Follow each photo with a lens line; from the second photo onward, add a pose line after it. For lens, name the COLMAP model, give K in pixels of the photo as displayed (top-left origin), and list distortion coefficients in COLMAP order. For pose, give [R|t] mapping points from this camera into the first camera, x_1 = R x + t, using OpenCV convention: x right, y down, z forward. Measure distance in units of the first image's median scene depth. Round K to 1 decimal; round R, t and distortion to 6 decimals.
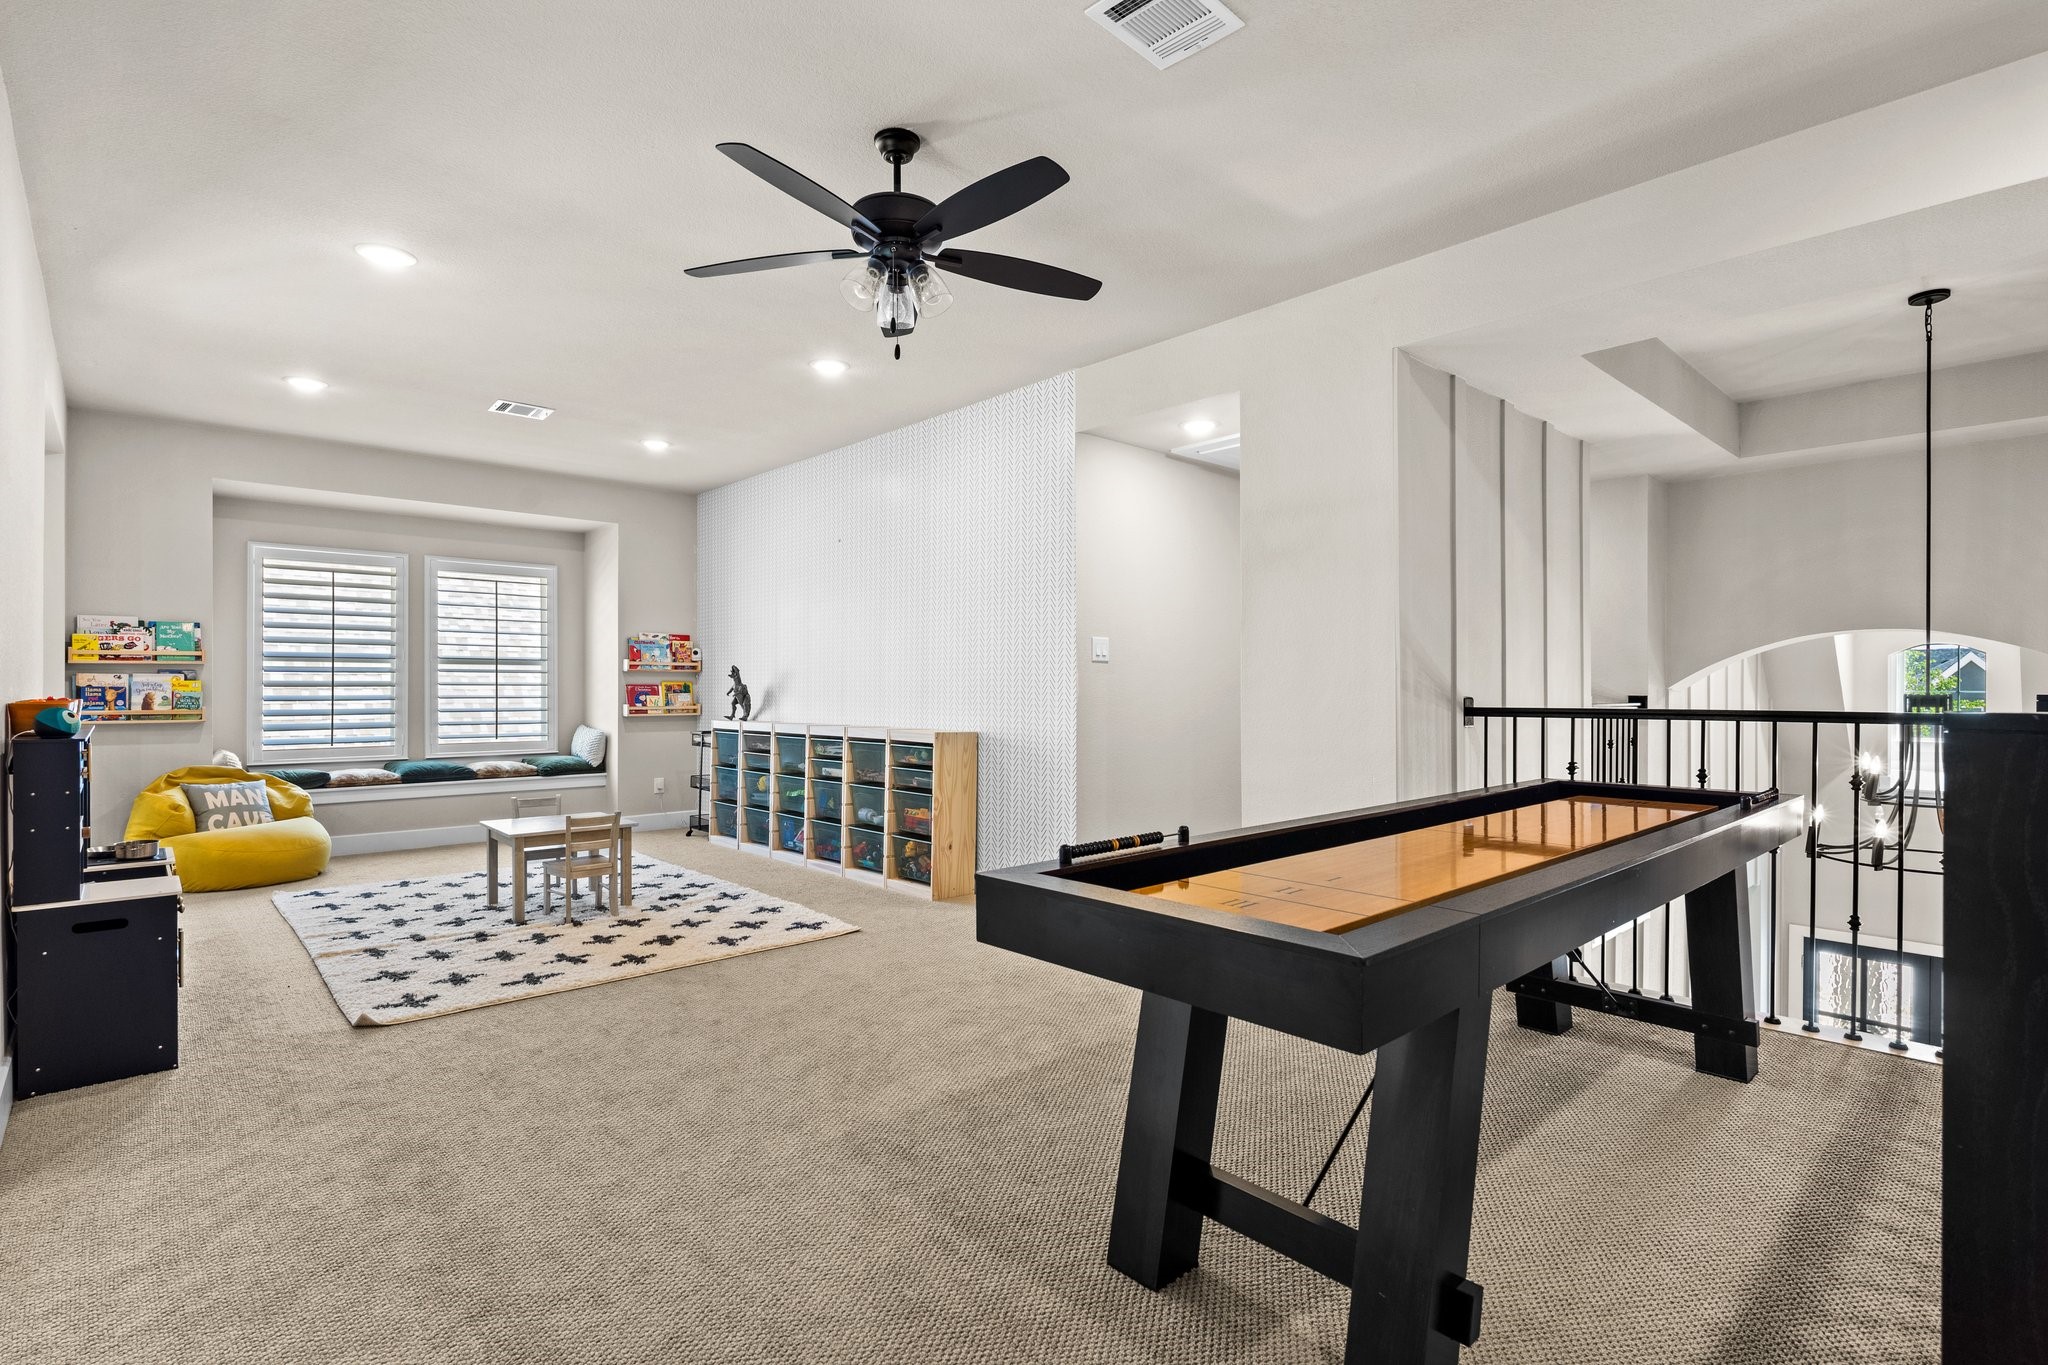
lens RADIAL K [[964.9, 0, 1016.5], [0, 964.9, 683.2], [0, 0, 1]] dist [-0.004238, -0.000248]
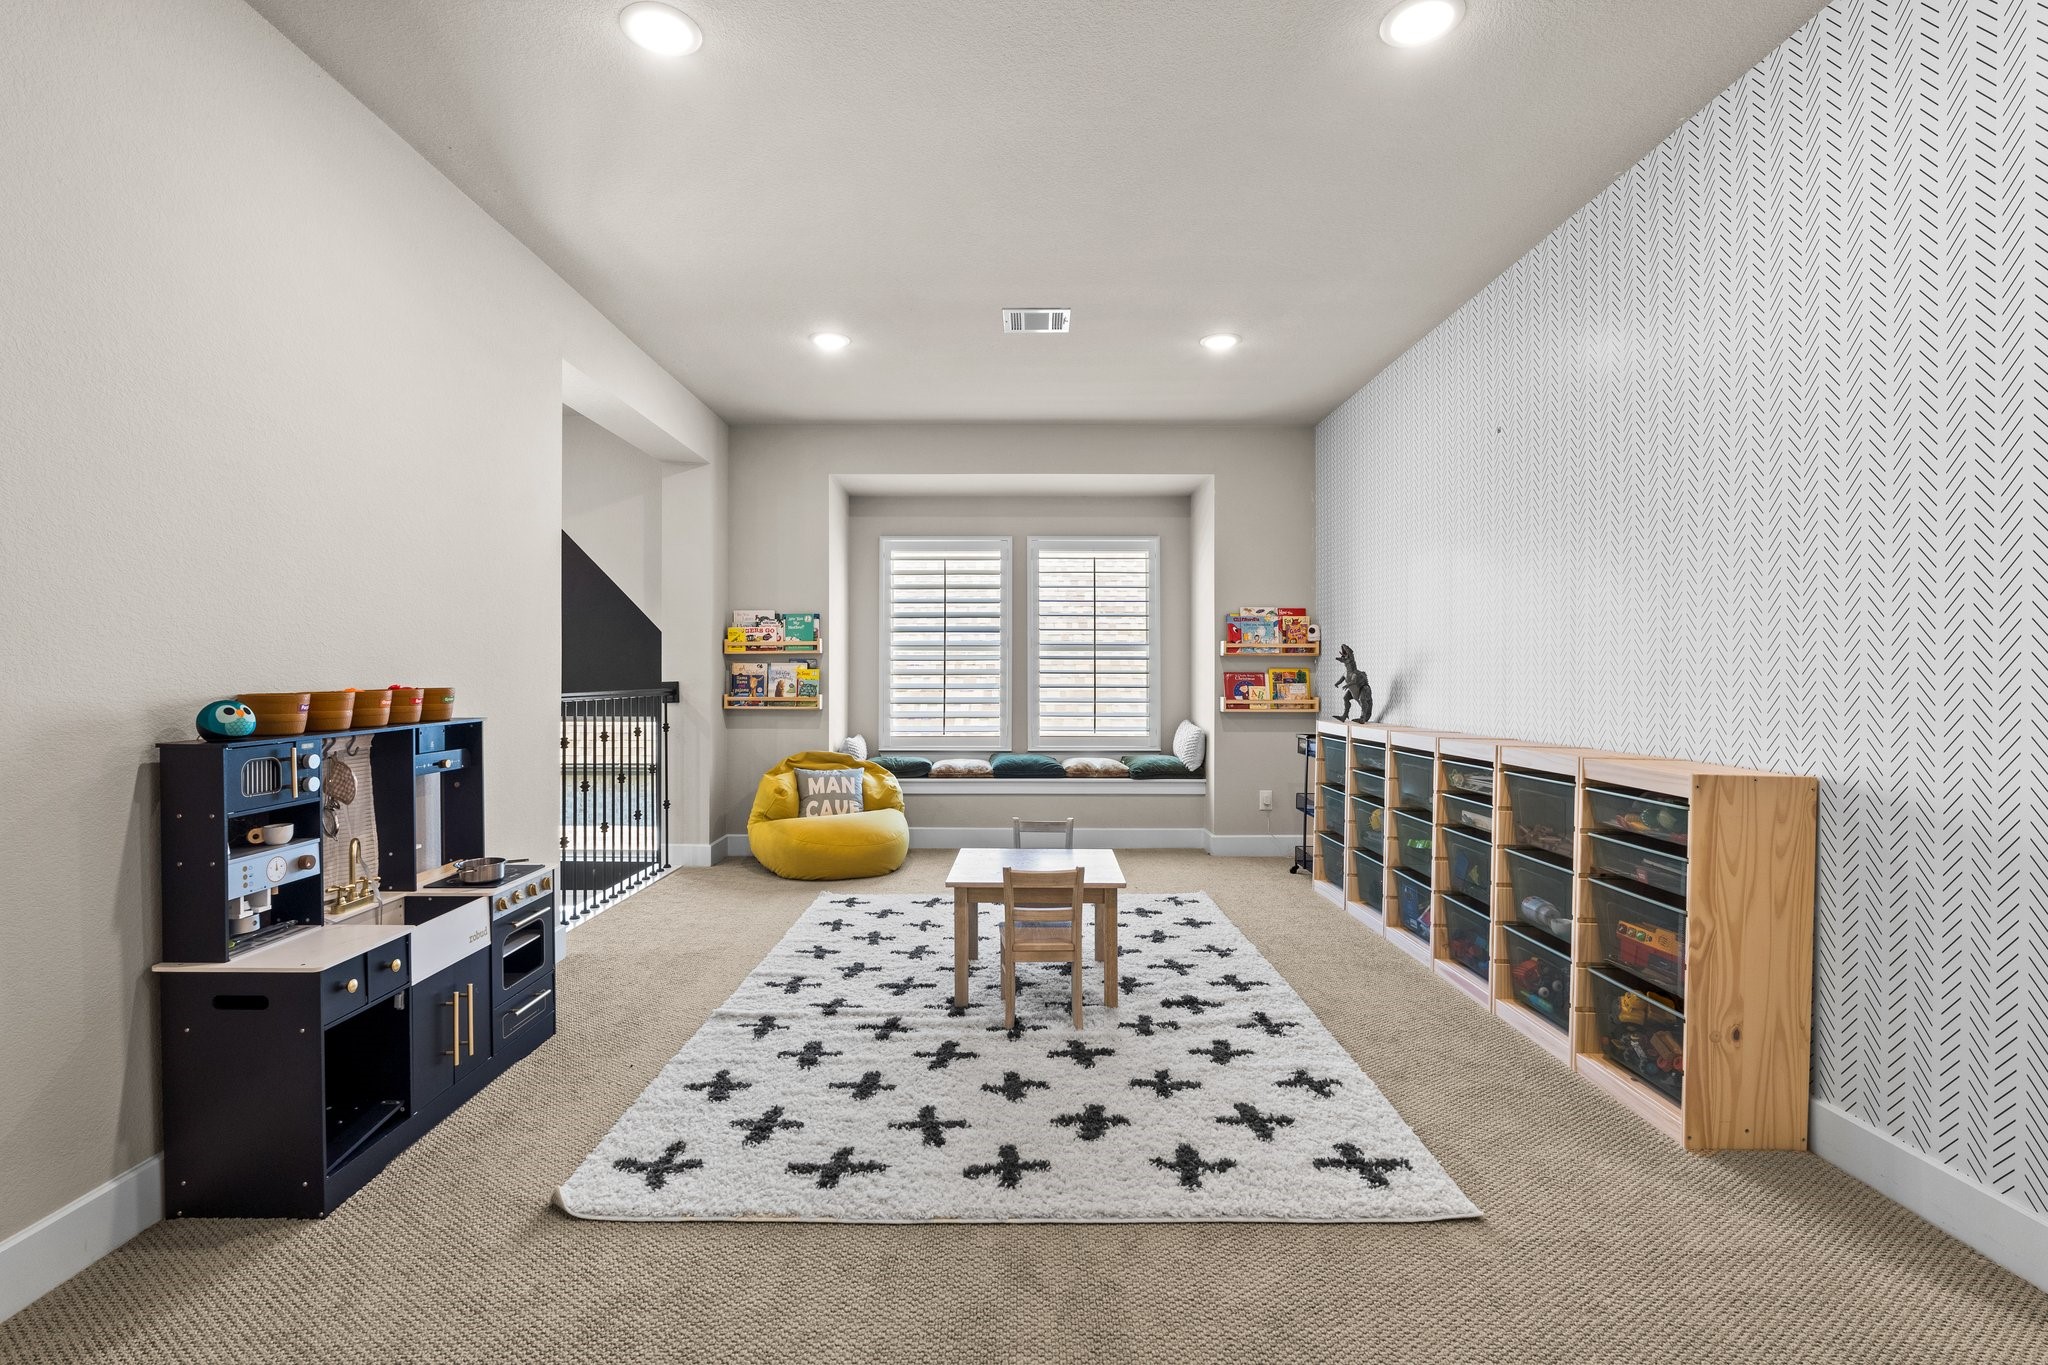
lens RADIAL K [[899.1, 0, 1017.1], [0, 899.1, 677.1], [0, 0, 1]] dist [-0.008361, 0.001581]
pose [[0.738145, 0.000111, -0.674642, -0.032106], [0.002997, 0.999990, 0.003444, 0.003079], [0.674635, -0.004564, 0.738137, 0.430497]]
